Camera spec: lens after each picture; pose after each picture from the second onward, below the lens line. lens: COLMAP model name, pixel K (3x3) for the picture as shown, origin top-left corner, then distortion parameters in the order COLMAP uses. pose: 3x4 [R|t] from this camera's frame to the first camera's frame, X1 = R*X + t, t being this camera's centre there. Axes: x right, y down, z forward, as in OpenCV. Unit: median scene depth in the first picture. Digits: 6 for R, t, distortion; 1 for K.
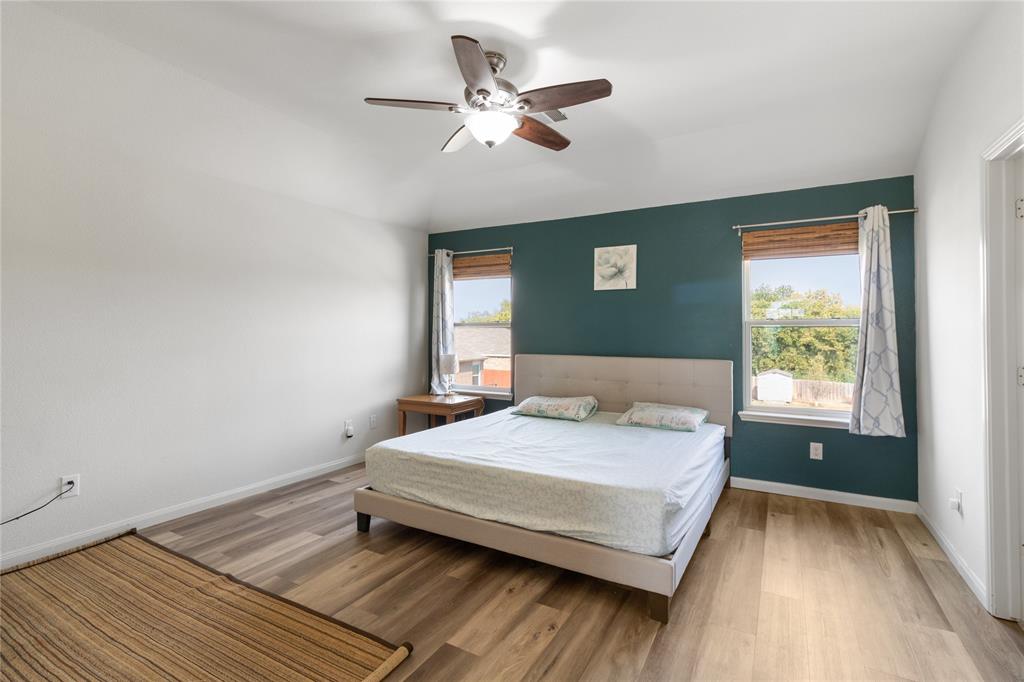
lens RADIAL K [[485.5, 0, 531.1], [0, 485.5, 322.7], [0, 0, 1]] dist [-0.001917, -0.000477]
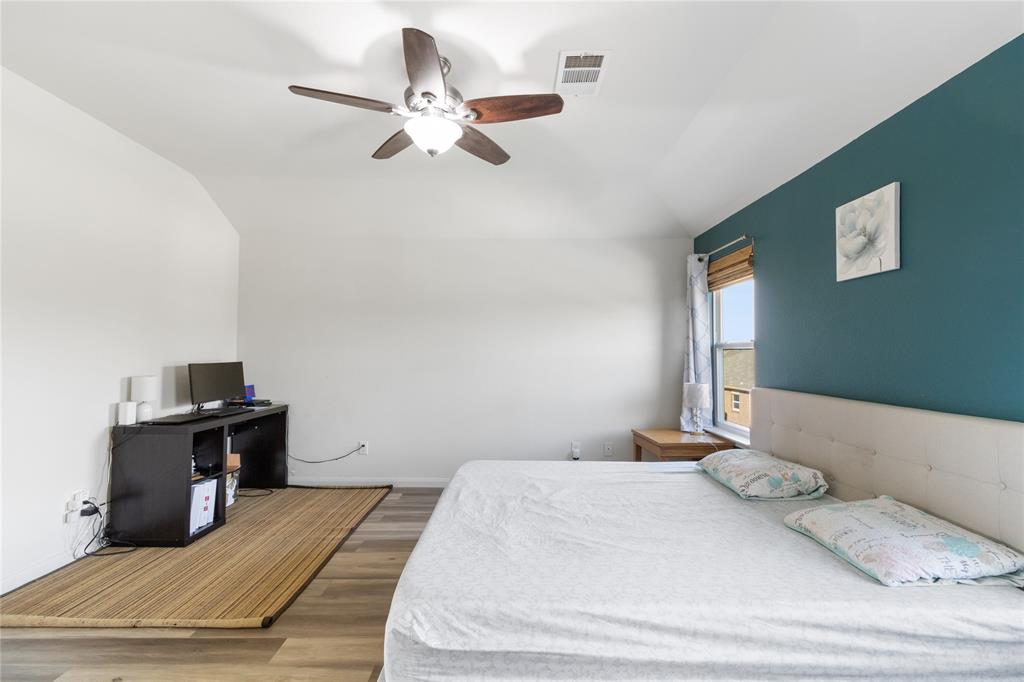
lens RADIAL K [[485.5, 0, 512.4], [0, 485.5, 340.2], [0, 0, 1]] dist [-0.001917, -0.000477]
pose [[0.476851, -0.024419, -0.878645, 0.454405], [0.009225, 0.999698, -0.022776, 0.010372], [0.878936, 0.002755, 0.476933, 0.406876]]
